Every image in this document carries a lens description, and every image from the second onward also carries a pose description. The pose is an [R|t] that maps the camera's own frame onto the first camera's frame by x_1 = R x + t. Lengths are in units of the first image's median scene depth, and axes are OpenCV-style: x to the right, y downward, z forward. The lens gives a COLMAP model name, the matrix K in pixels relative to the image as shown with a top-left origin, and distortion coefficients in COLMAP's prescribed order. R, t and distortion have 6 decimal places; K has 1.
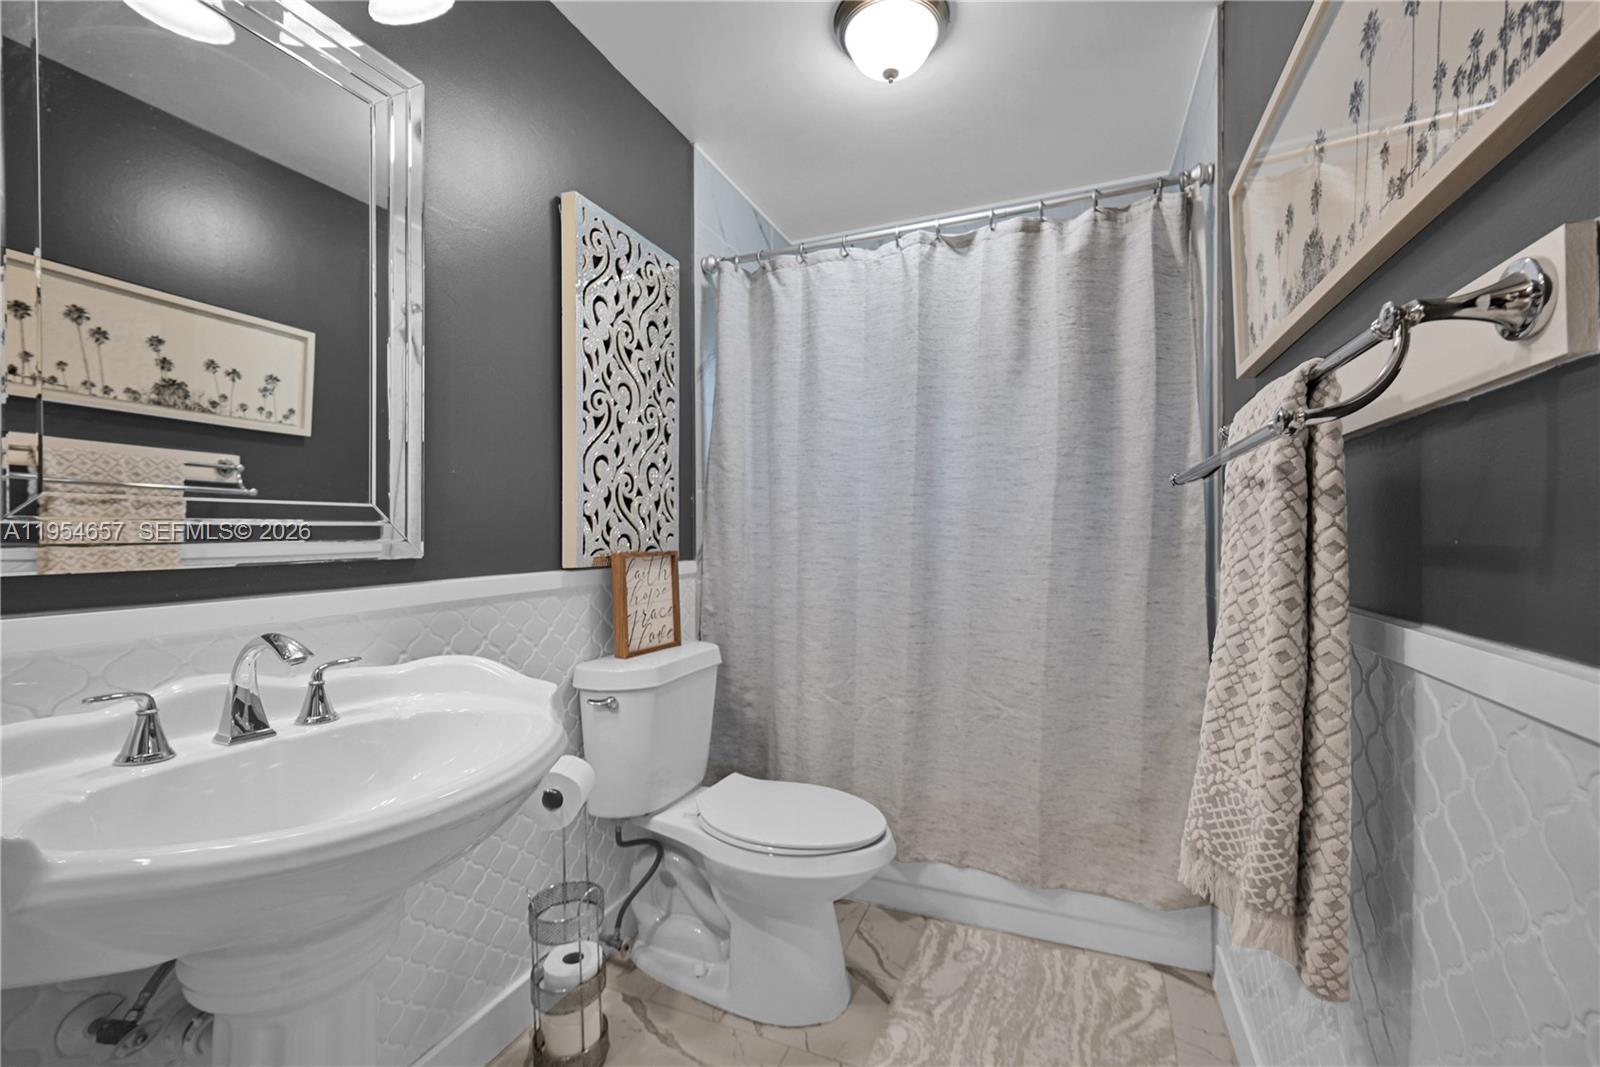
lens RADIAL K [[641.6, 0, 802.5], [0, 641.6, 535.1], [0, 0, 1]] dist [0.001649, 0.000134]
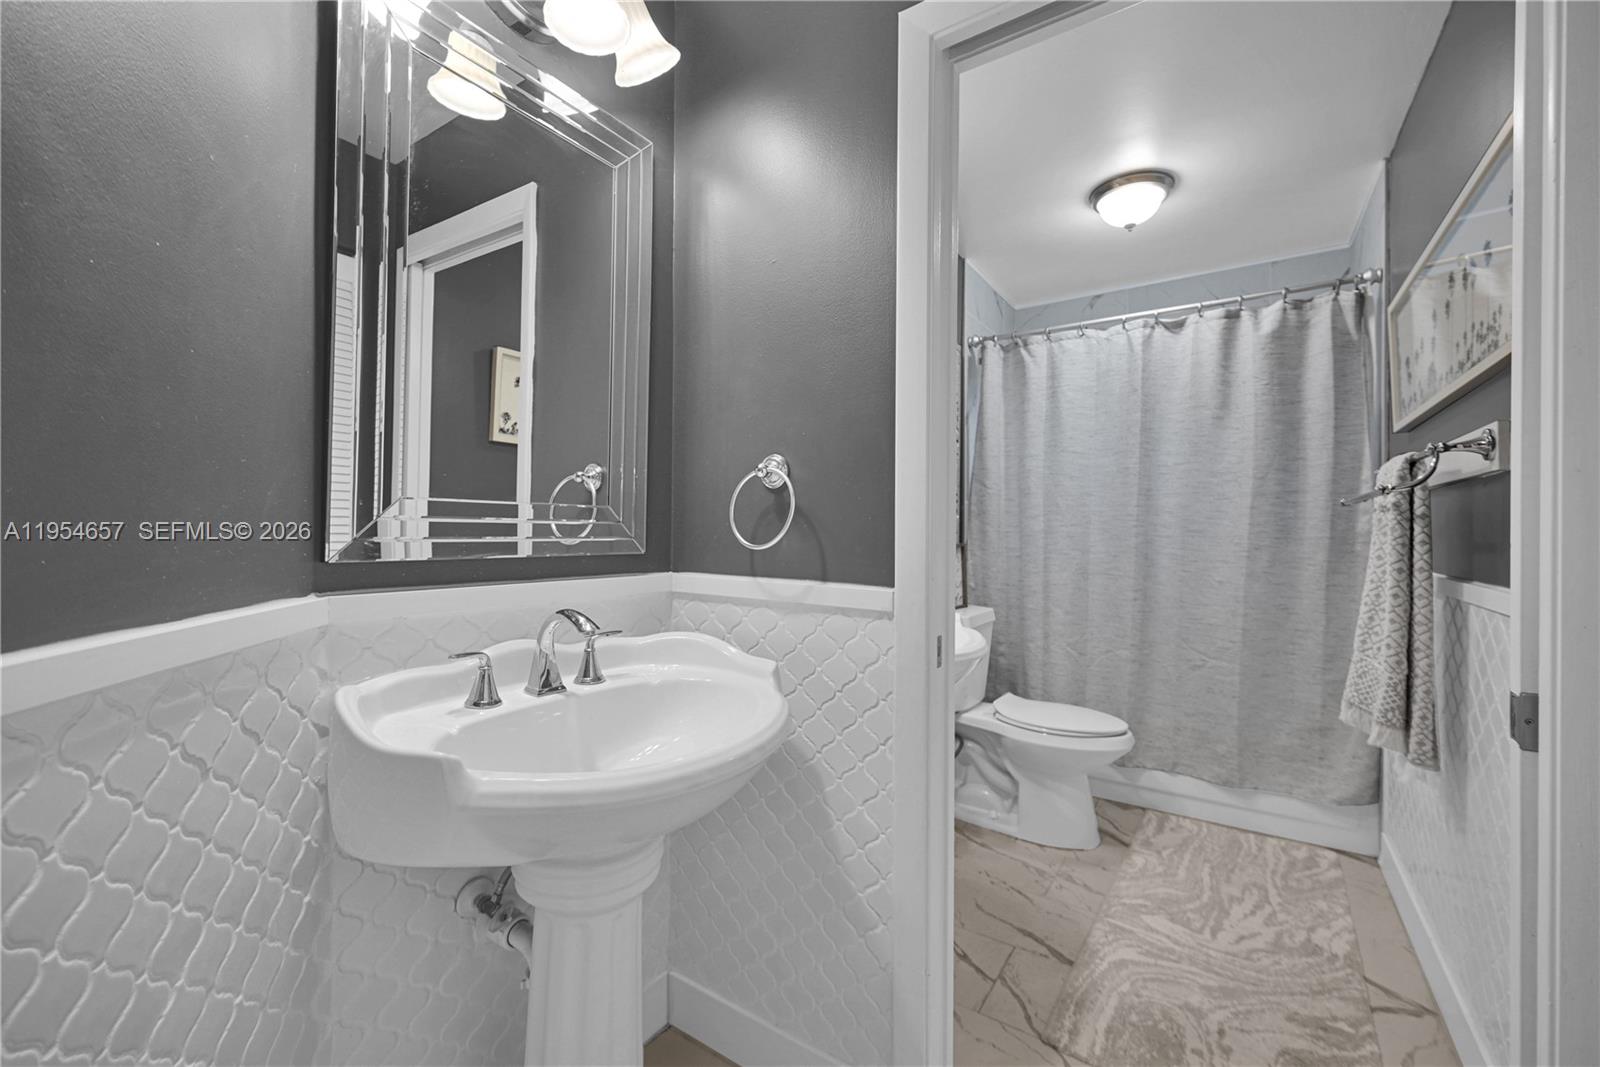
lens RADIAL K [[641.6, 0, 801.5], [0, 641.6, 528.1], [0, 0, 1]] dist [0.001649, 0.000134]
pose [[0.979580, 0.006901, -0.200936, -0.285939], [-0.008144, 0.999952, -0.005357, -0.001003], [0.200889, 0.006884, 0.979590, -0.568942]]
